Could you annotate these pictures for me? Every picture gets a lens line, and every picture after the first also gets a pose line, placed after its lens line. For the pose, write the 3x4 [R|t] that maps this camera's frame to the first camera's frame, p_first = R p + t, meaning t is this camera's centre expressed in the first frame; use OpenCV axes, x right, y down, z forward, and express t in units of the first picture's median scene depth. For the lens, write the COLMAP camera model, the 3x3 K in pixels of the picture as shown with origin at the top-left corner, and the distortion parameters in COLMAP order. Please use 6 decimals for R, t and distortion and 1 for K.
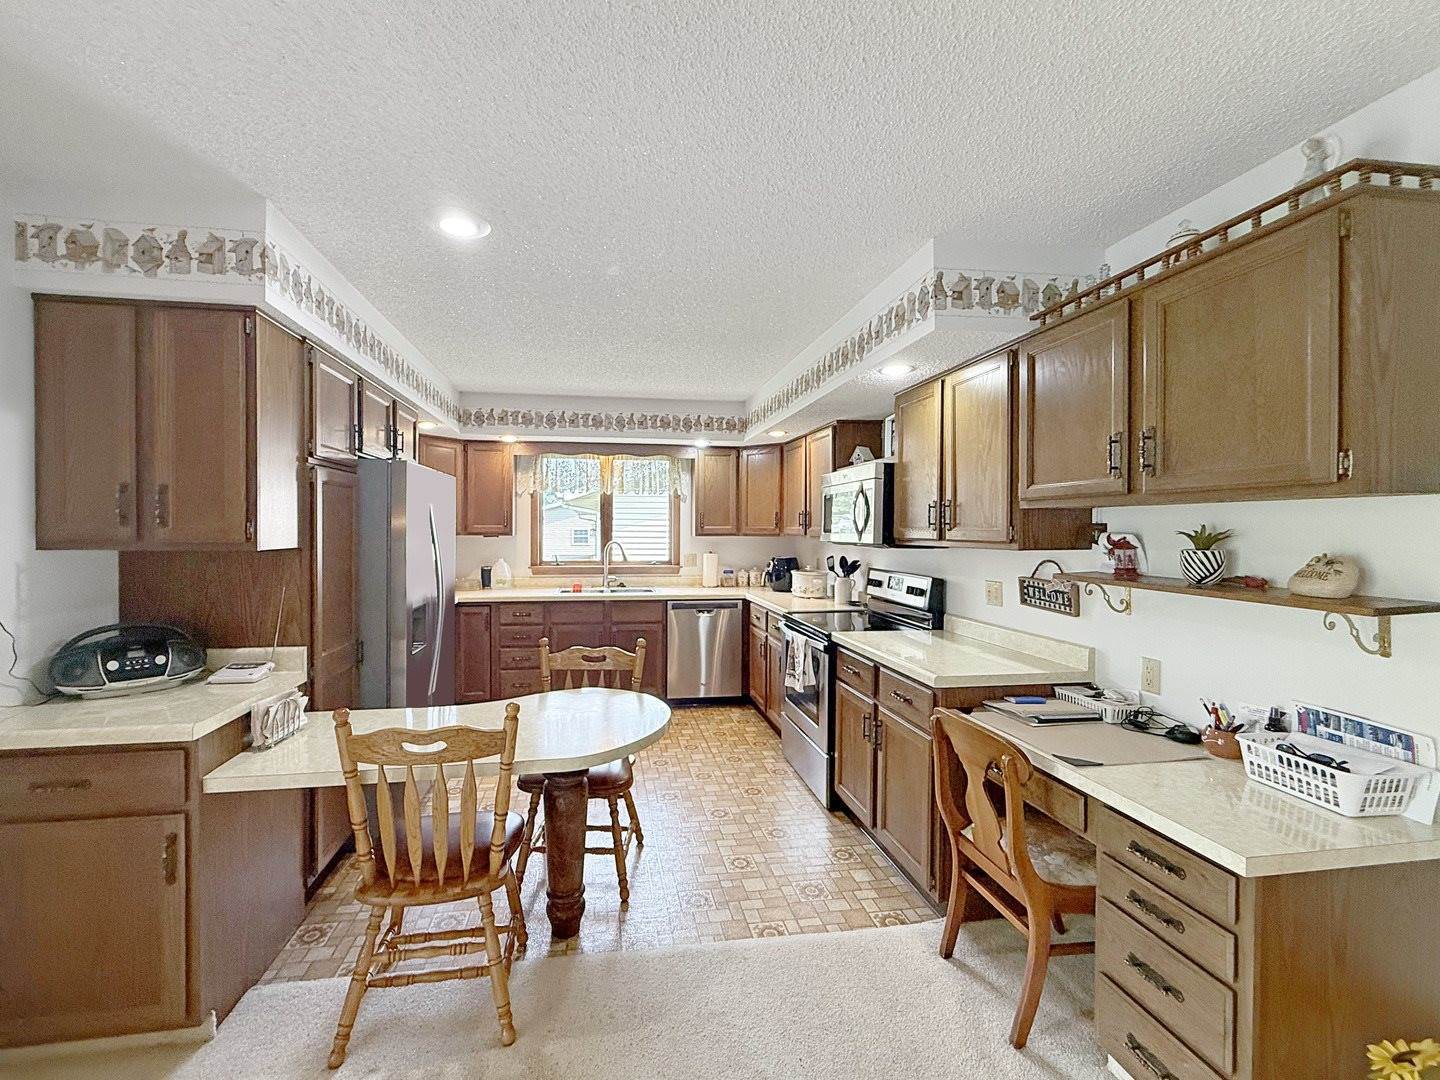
lens RADIAL K [[641.6, 0, 664.3], [0, 641.6, 545.4], [0, 0, 1]] dist [0.001767, 0.000022]
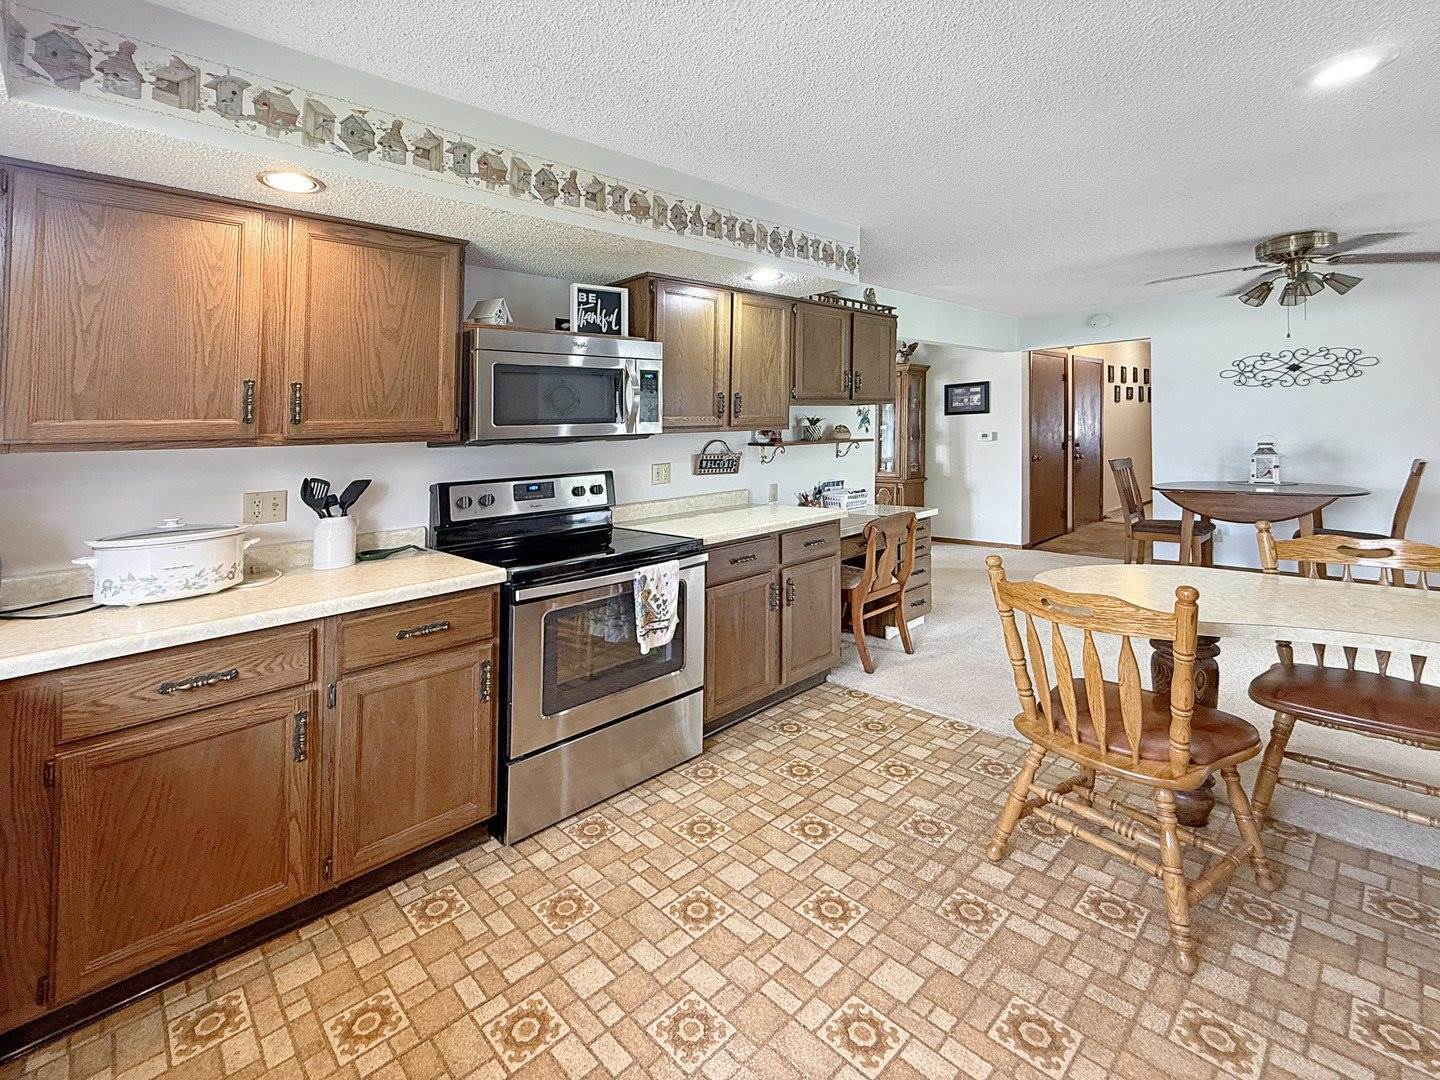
lens RADIAL K [[613.6, 0, 539.8], [0, 613.6, 460.8], [0, 0, 1]] dist [0.000609, -0.000901]
pose [[-0.468719, -0.015435, 0.883213, -0.389491], [0.057326, 0.997208, 0.047850, -0.016939], [-0.881485, 0.073059, -0.466525, 1.737982]]
